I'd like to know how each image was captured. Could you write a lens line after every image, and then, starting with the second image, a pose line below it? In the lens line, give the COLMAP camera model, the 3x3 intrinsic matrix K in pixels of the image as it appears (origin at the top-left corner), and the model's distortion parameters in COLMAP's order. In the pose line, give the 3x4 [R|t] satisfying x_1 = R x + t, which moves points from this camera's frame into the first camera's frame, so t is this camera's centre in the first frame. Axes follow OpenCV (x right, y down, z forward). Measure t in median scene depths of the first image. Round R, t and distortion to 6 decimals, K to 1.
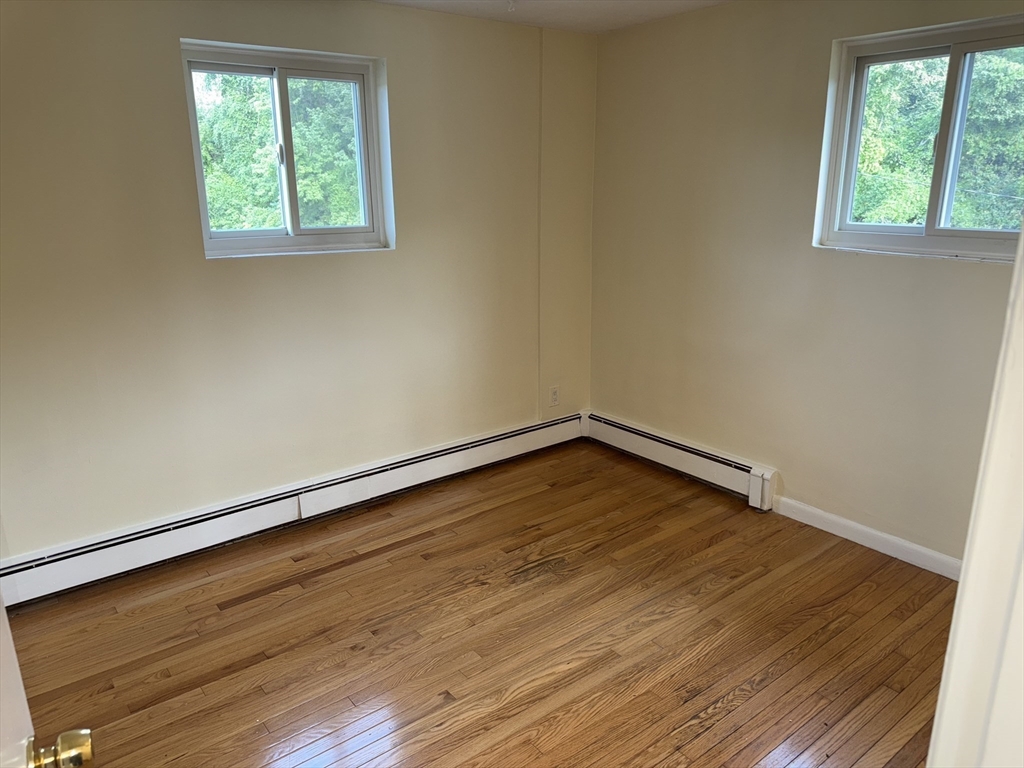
lens RADIAL K [[717.5, 0, 506.5], [0, 717.5, 385.5], [0, 0, 1]] dist [0.079045, -0.090353]
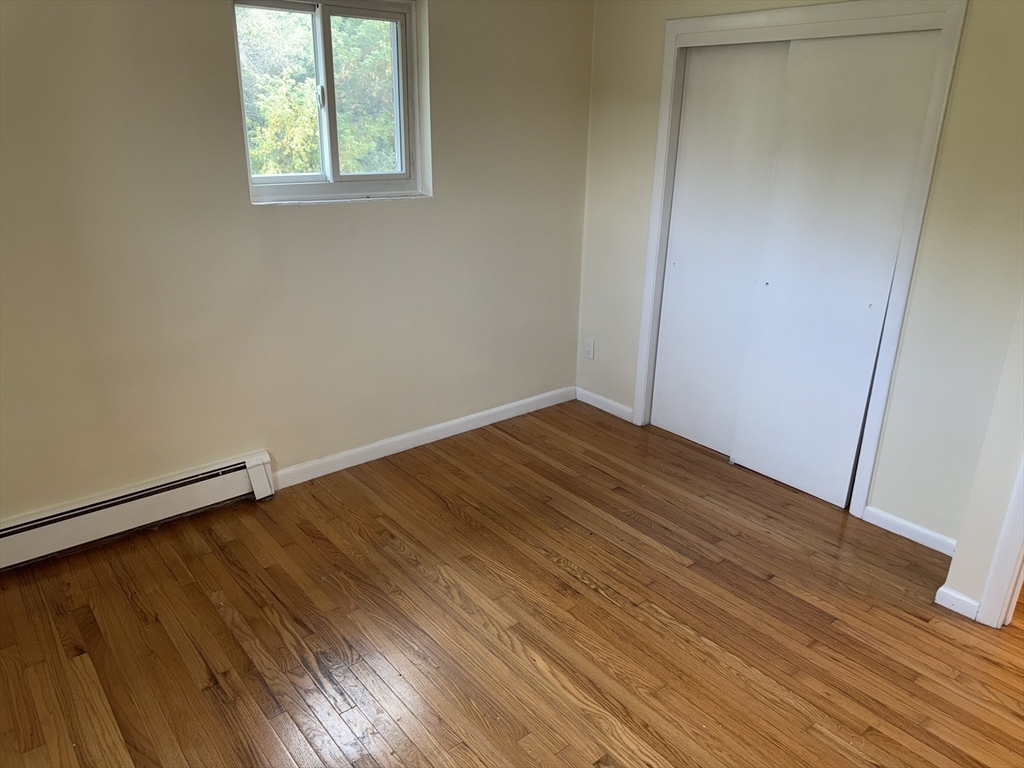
lens RADIAL K [[717.5, 0, 507.2], [0, 717.5, 386.5], [0, 0, 1]] dist [0.079045, -0.090353]
pose [[-0.009180, -0.346725, 0.937922, -0.569108], [0.264822, 0.903628, 0.336639, -0.224306], [-0.964254, 0.251473, 0.083526, 0.726621]]
